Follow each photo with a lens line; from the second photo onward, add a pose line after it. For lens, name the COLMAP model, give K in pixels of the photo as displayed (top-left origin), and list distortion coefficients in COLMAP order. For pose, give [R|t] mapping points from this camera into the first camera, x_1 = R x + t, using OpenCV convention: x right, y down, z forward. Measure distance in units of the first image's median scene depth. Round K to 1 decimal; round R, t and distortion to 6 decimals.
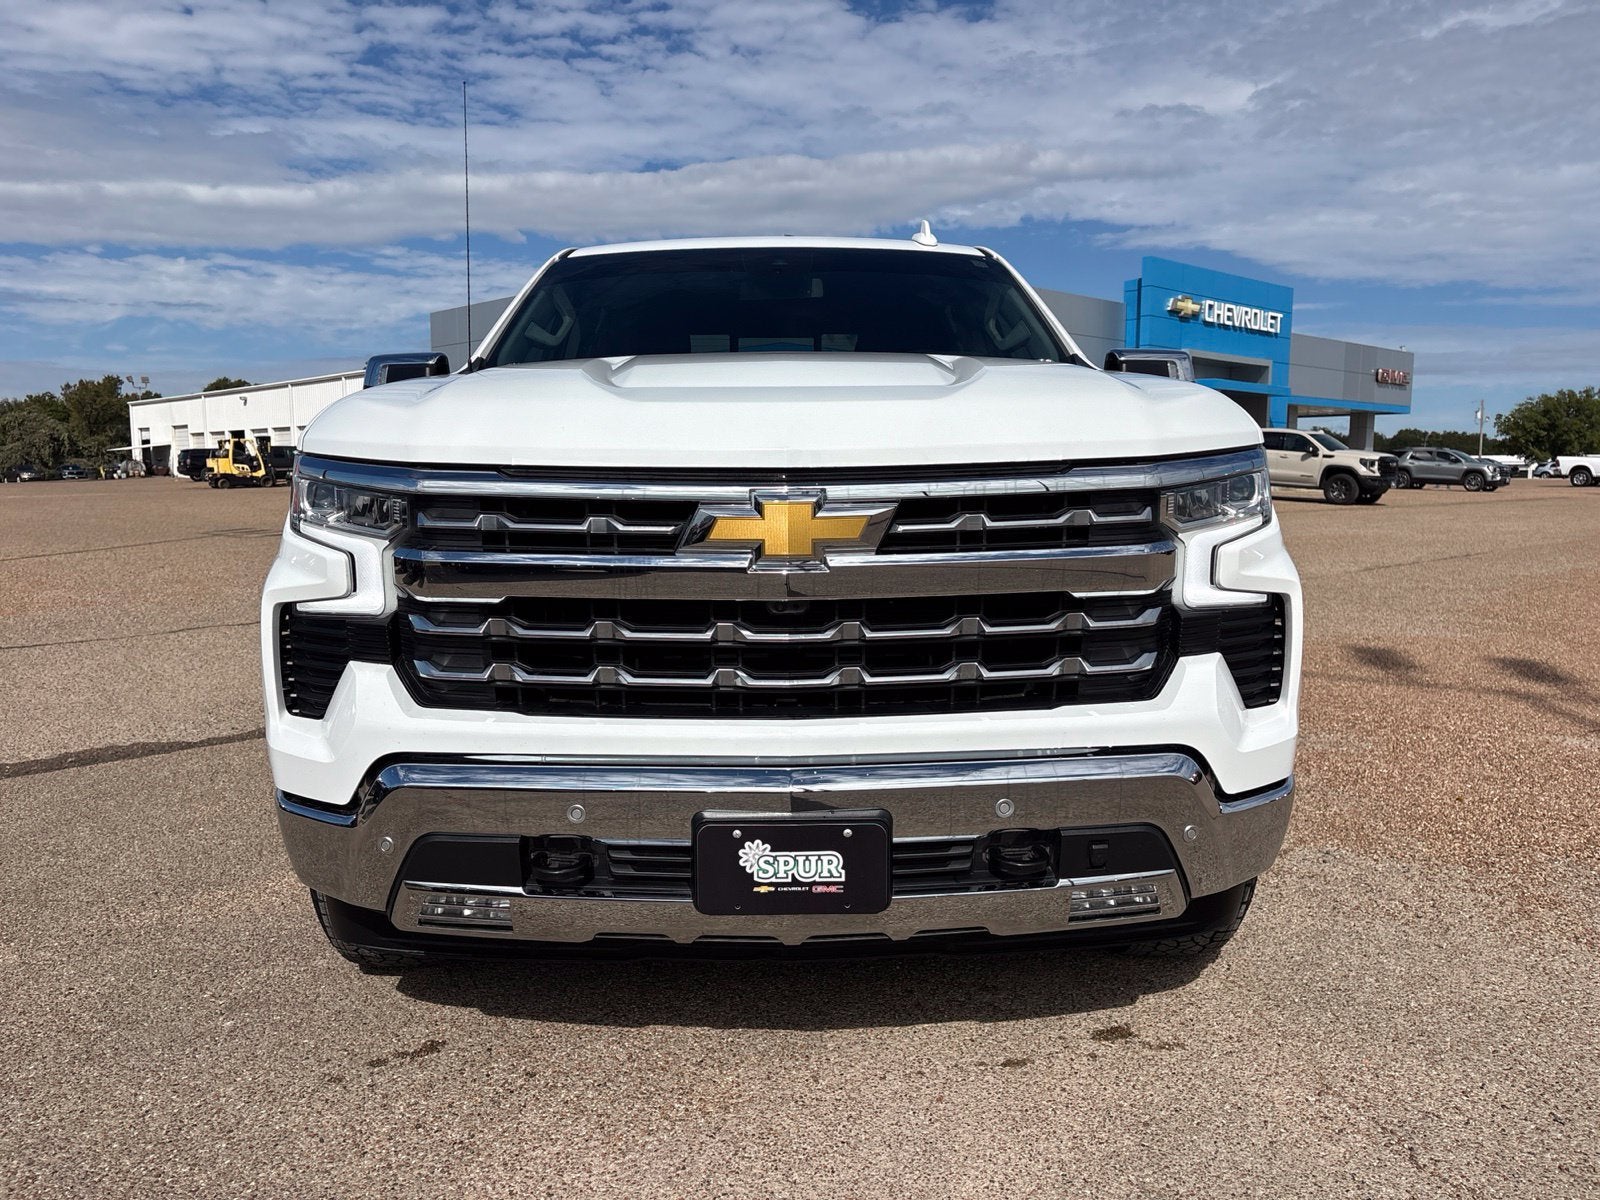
lens RADIAL K [[1260.4, 0, 798.9], [0, 1260.4, 604.9], [0, 0, 1]] dist [0.057102, -0.059165]
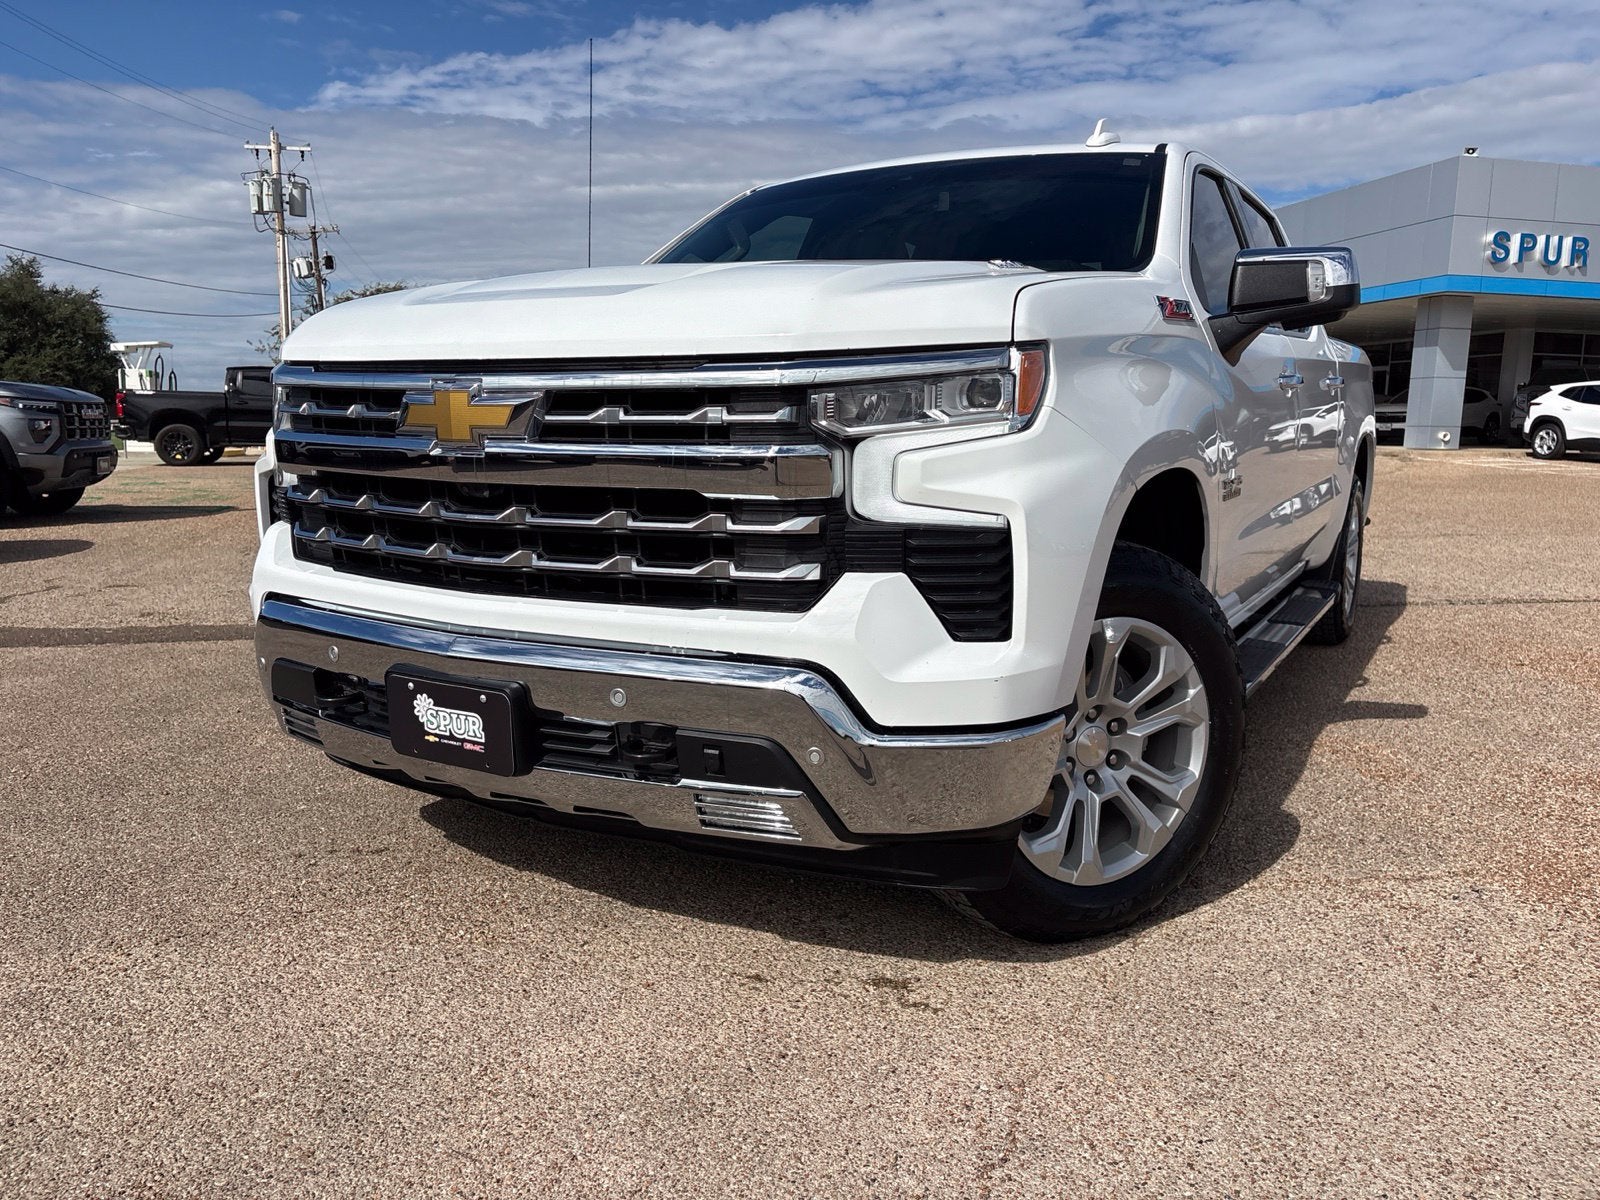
lens RADIAL K [[1238.5, 0, 782.7], [0, 1238.5, 549.9], [0, 0, 1]] dist [0.052816, -0.060521]
pose [[0.838671, 0.069296, -0.540212, 0.661241], [-0.072771, 0.997237, 0.014944, 0.013518], [0.539755, 0.026778, 0.841396, 0.182237]]
